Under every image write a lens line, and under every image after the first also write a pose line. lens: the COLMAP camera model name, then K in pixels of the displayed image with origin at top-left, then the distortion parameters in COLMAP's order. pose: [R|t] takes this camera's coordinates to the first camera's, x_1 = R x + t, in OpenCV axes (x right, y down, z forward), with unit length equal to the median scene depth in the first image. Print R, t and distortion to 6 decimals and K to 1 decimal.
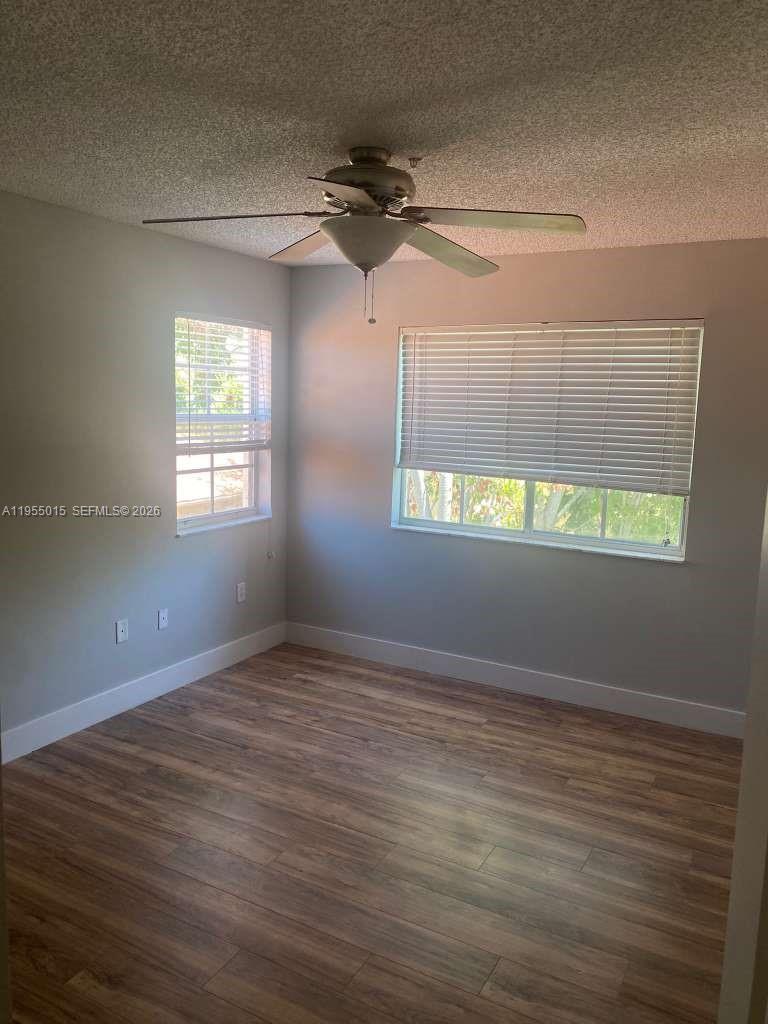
lens RADIAL K [[775.3, 0, 384.0], [0, 775.3, 512.0], [0, 0, 1]] dist [0.079538, -0.128481]
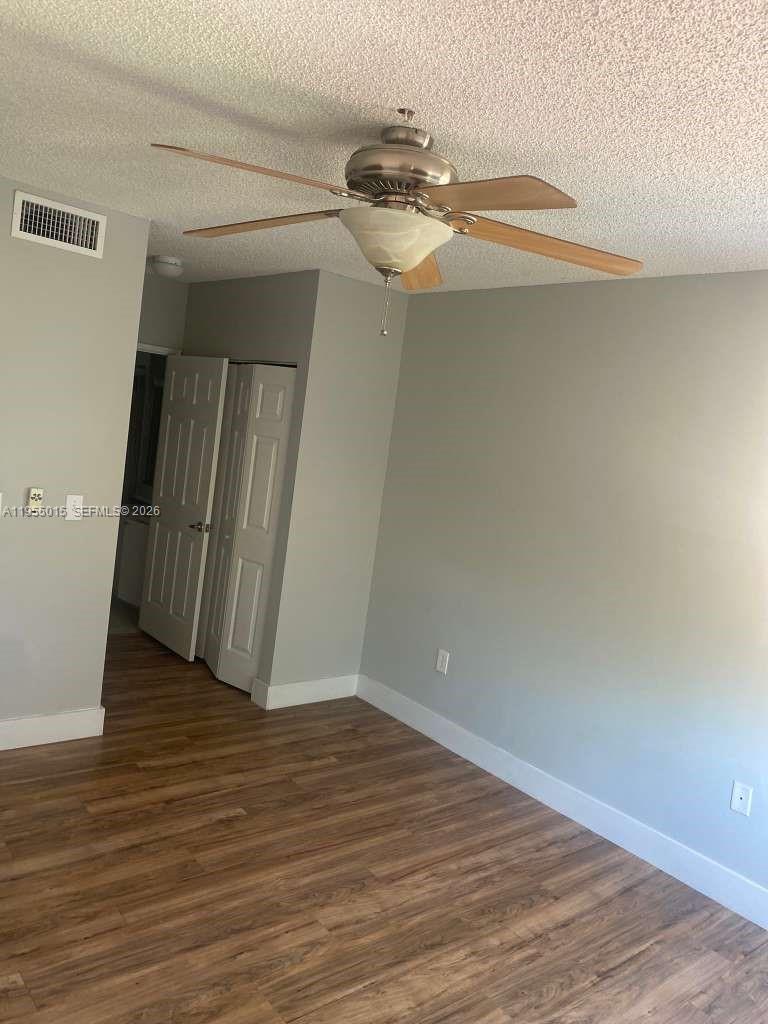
lens RADIAL K [[775.3, 0, 384.0], [0, 775.3, 512.0], [0, 0, 1]] dist [0.079538, -0.128481]
pose [[-0.351930, 0.021358, -0.935783, 0.589197], [-0.286543, 0.949284, 0.129430, -0.130662], [0.891088, 0.313693, -0.327961, 1.056354]]
